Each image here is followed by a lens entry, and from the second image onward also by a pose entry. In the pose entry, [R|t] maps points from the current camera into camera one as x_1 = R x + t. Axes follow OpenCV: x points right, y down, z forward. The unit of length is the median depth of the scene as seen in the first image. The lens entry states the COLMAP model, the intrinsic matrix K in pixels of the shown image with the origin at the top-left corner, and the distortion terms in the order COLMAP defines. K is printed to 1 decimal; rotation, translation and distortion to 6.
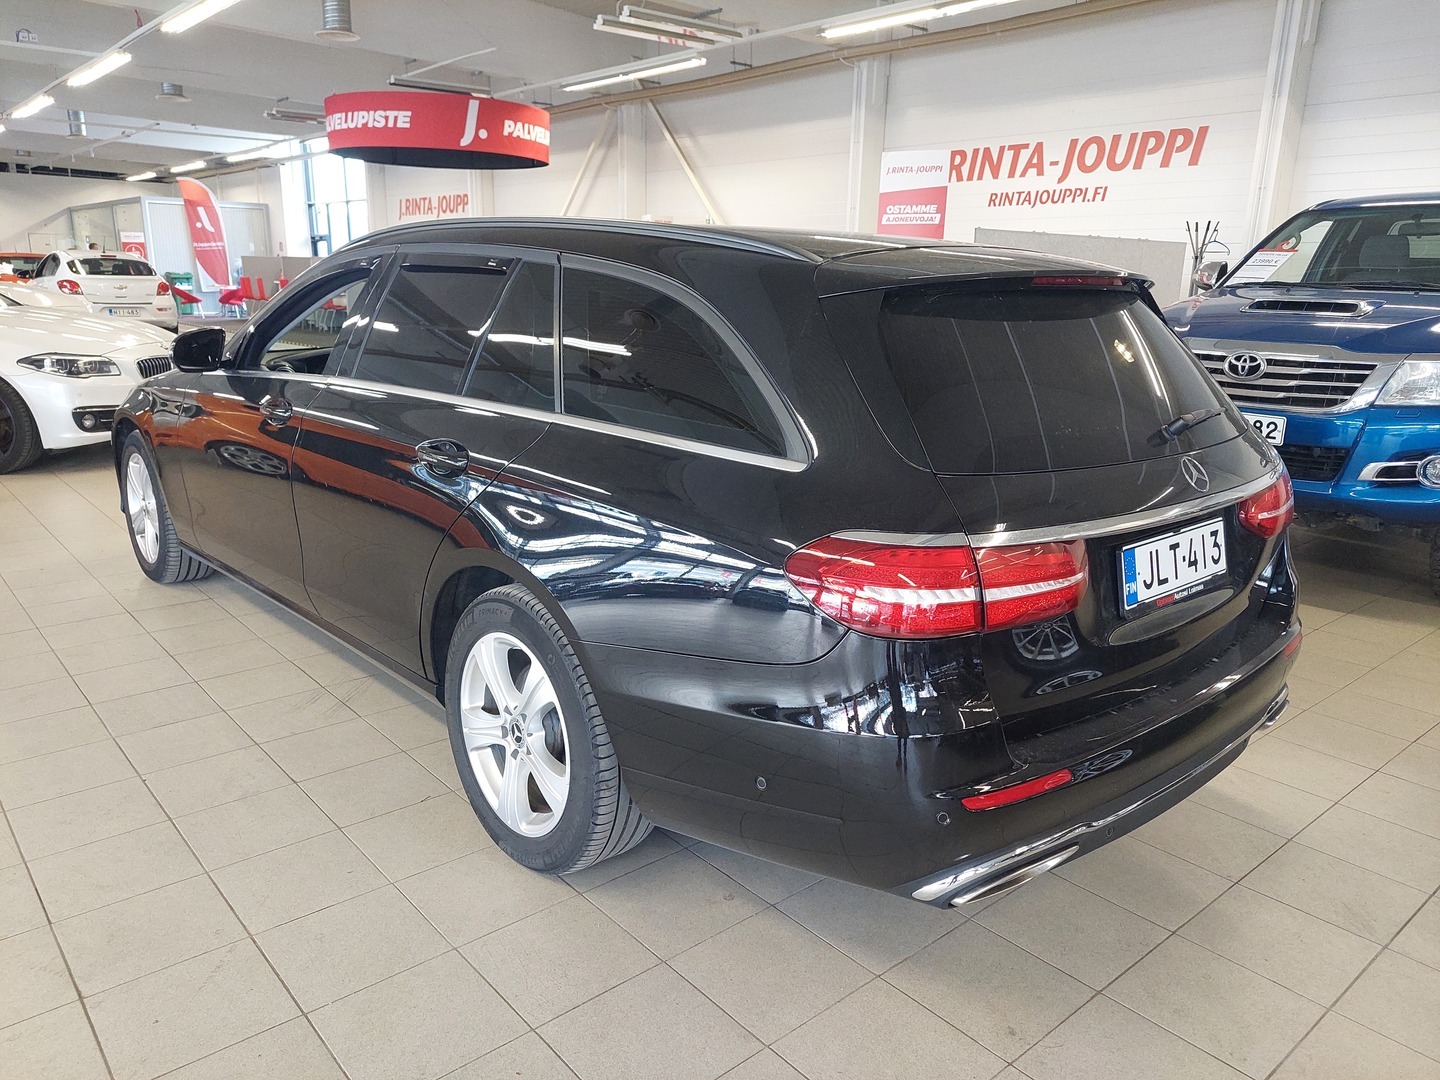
lens RADIAL K [[1042.3, 0, 720.0], [0, 1042.3, 540.0], [0, 0, 1]] dist [0.008967, -0.001827]
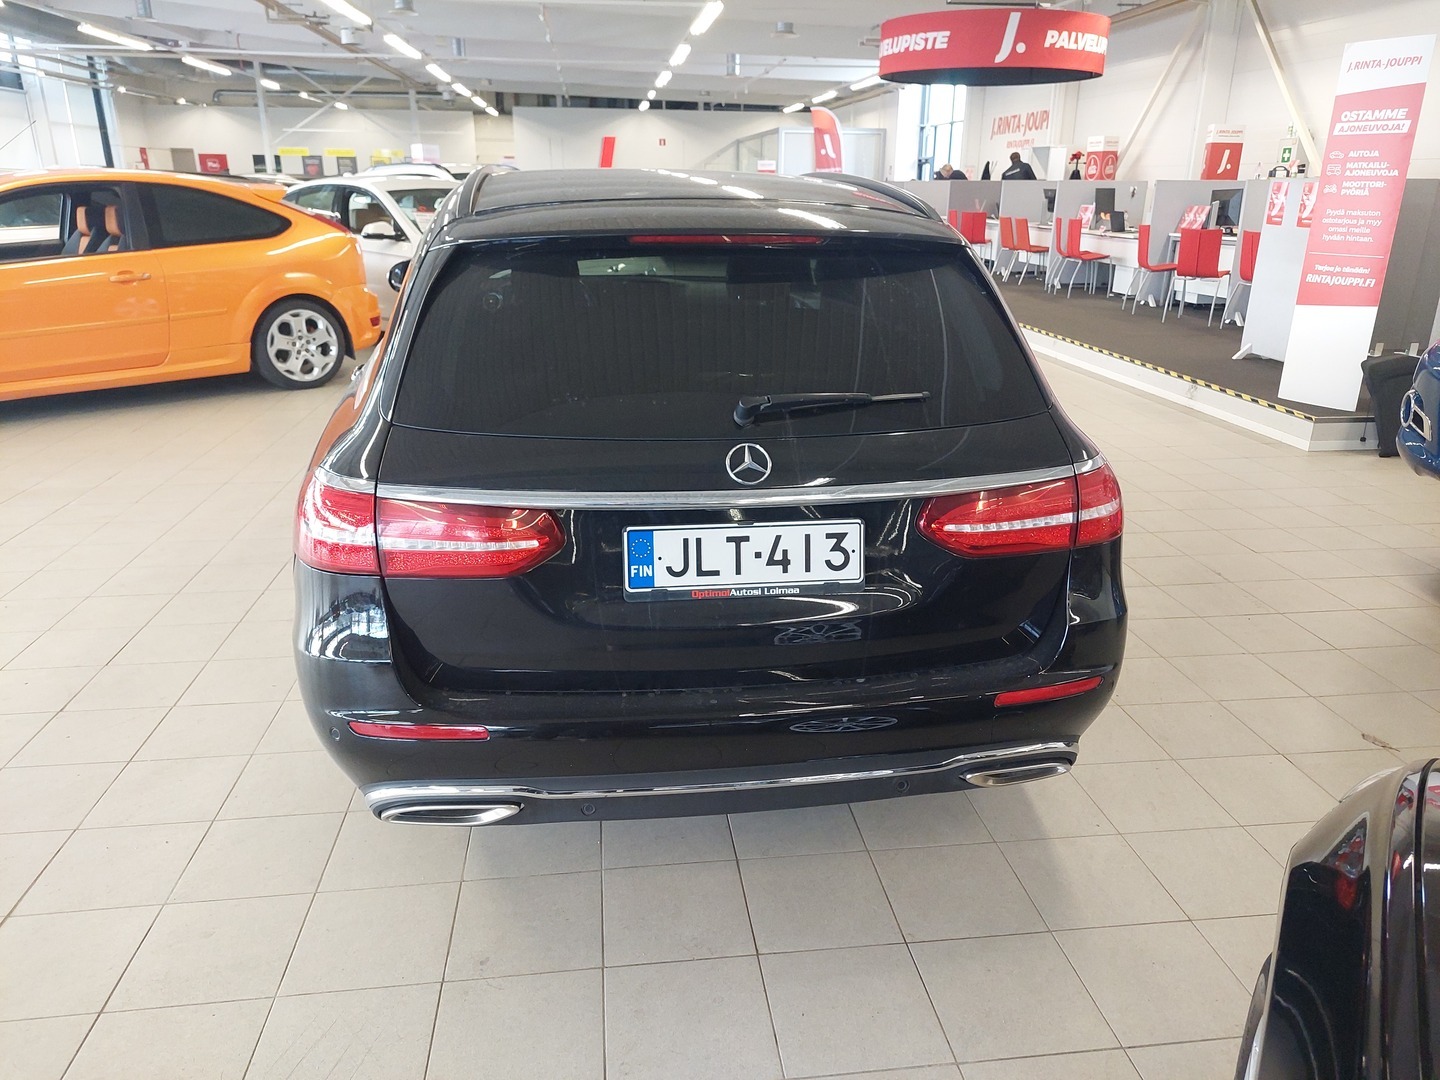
lens RADIAL K [[1028.2, 0, 738.3], [0, 1028.2, 538.6], [0, 0, 1]] dist [0.071810, -0.070461]
pose [[0.837702, 0.165580, -0.520421, 0.127274], [-0.127616, 0.985897, 0.108261, -0.012931], [0.531008, -0.024277, 0.847019, 0.033402]]
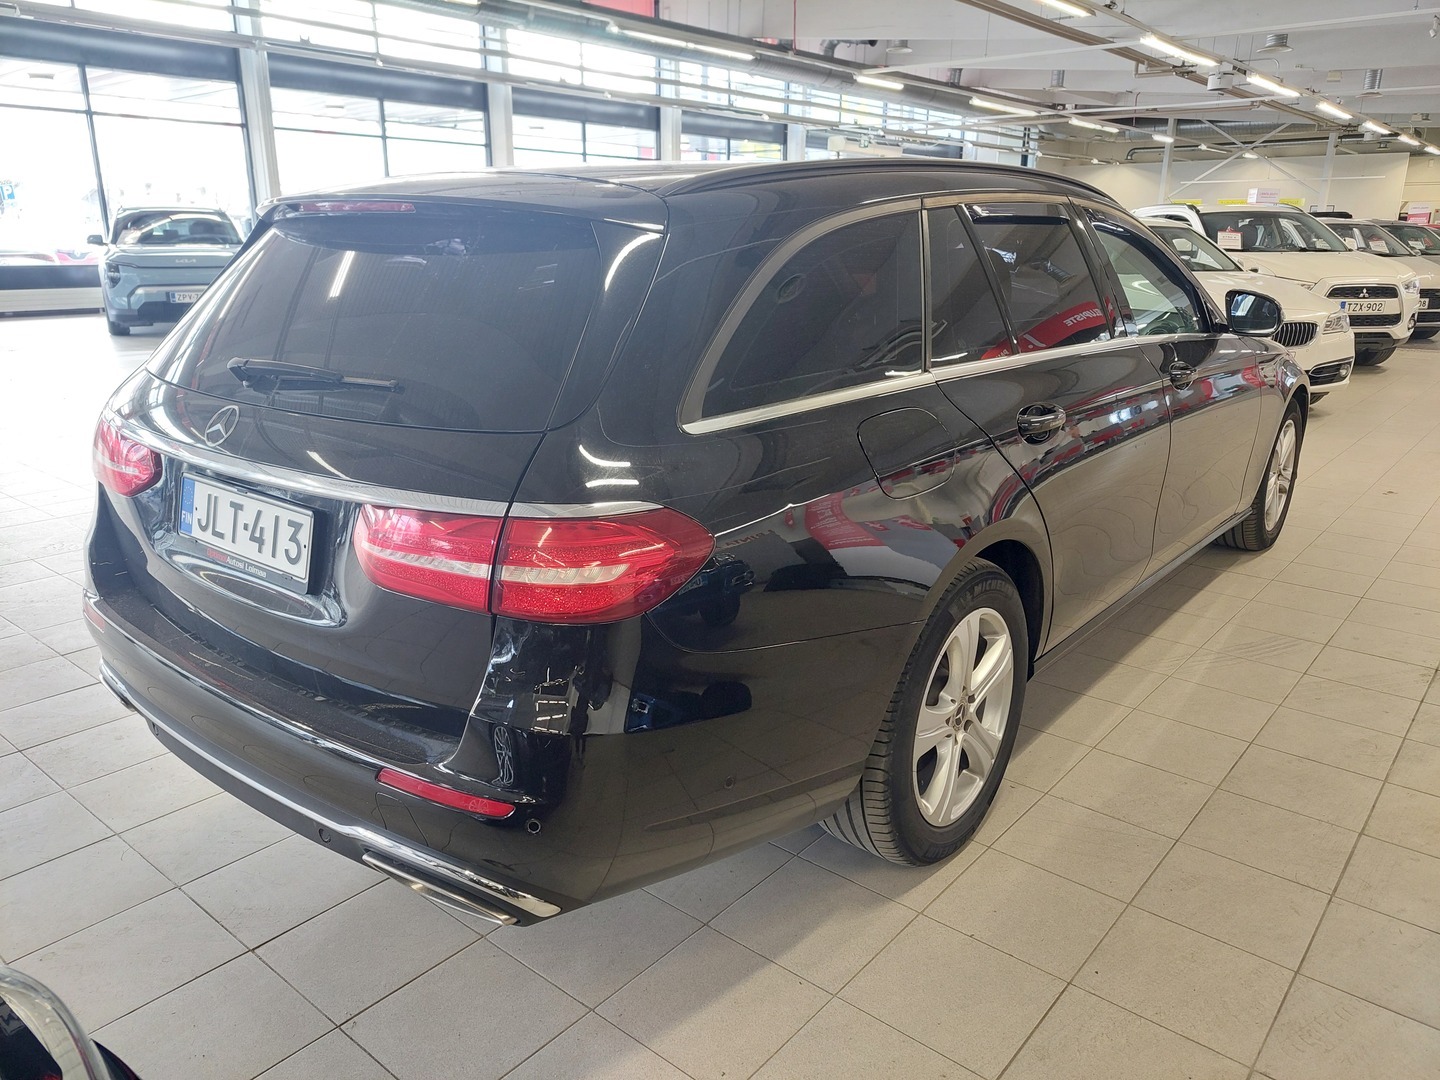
lens RADIAL K [[1028.2, 0, 738.3], [0, 1028.2, 538.6], [0, 0, 1]] dist [0.071810, -0.070461]
pose [[0.172678, 0.260484, -0.949911, 0.189099], [-0.244026, 0.945646, 0.214954, -0.036307], [0.954271, 0.194685, 0.226857, 0.170112]]
